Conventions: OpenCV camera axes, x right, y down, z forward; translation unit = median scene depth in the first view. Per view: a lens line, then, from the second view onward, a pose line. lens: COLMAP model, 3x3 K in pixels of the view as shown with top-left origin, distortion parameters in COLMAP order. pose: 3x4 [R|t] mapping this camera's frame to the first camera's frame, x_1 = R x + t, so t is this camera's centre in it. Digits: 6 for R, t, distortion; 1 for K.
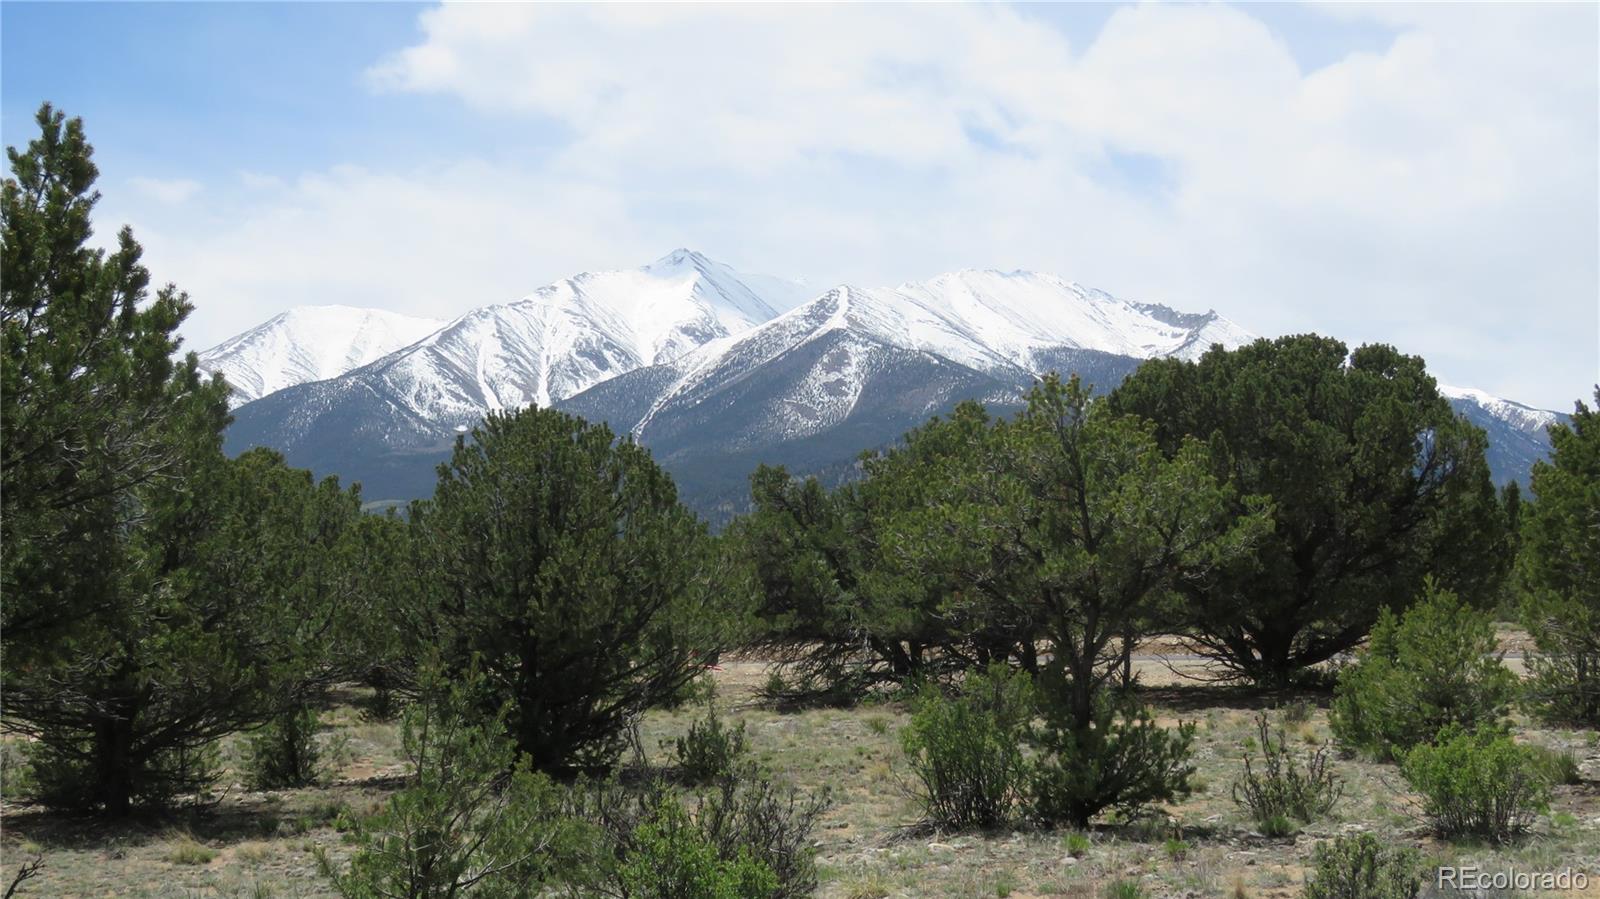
lens RADIAL K [[2748.2, 0, 770.8], [0, 2748.2, 440.8], [0, 0, 1]] dist [0.082791, 0.021107]
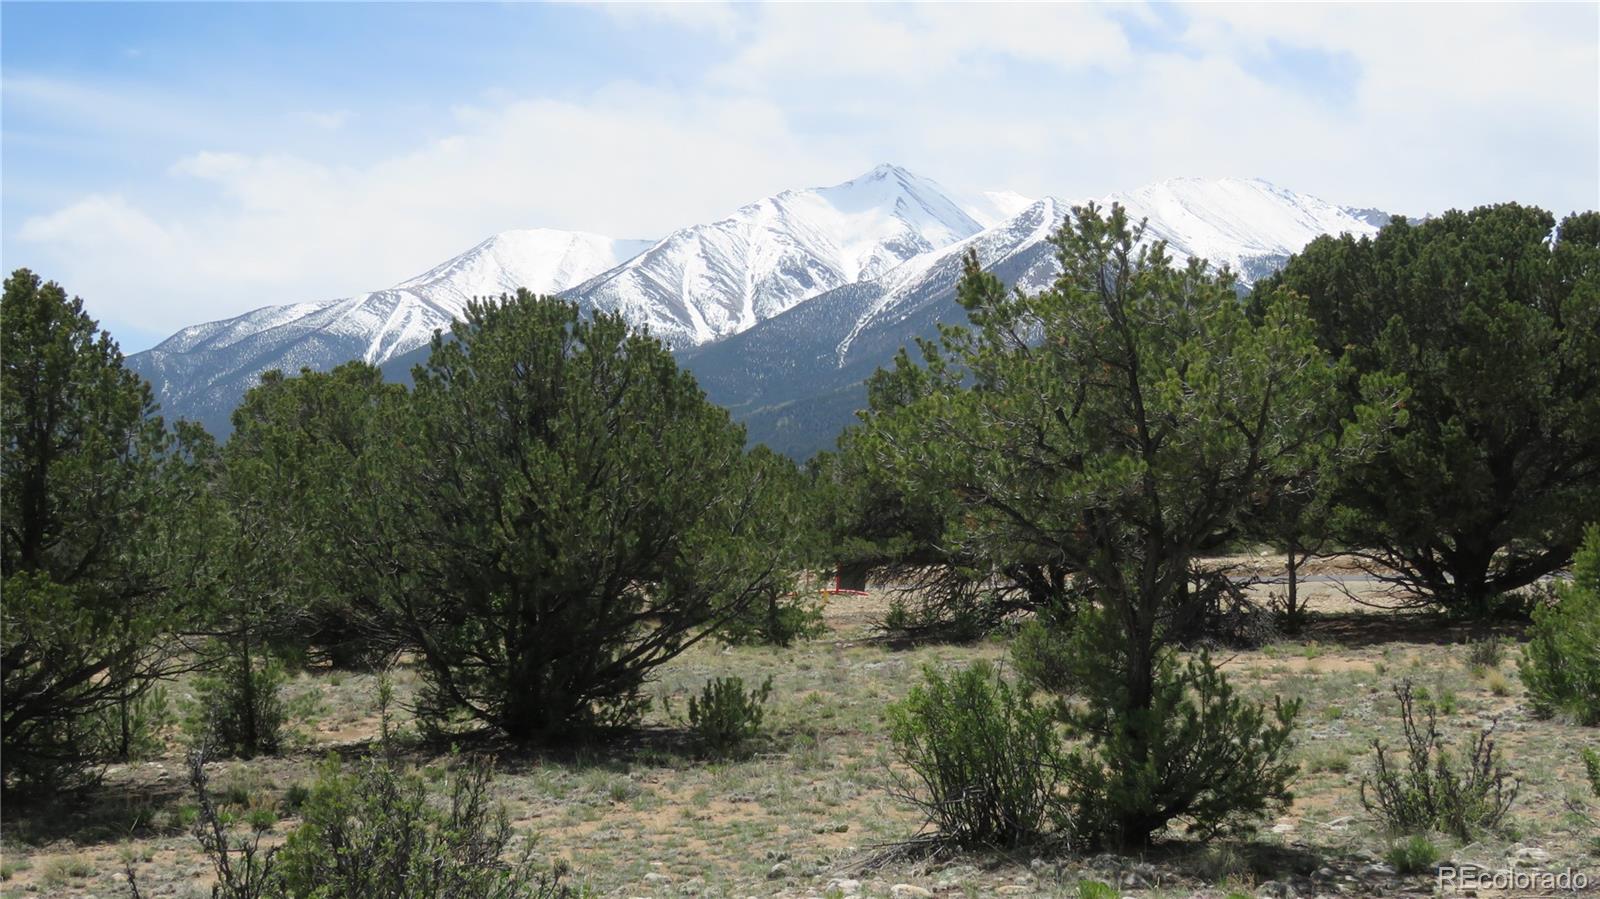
lens RADIAL K [[2504.4, 0, 800.0], [0, 2504.4, 449.5], [0, 0, 1]] dist [0.044371, 0.015567]
pose [[0.995246, -0.013889, -0.096396, 0.052224], [0.017000, 0.999358, 0.031525, 0.009599], [0.095897, -0.033014, 0.994844, 0.206351]]
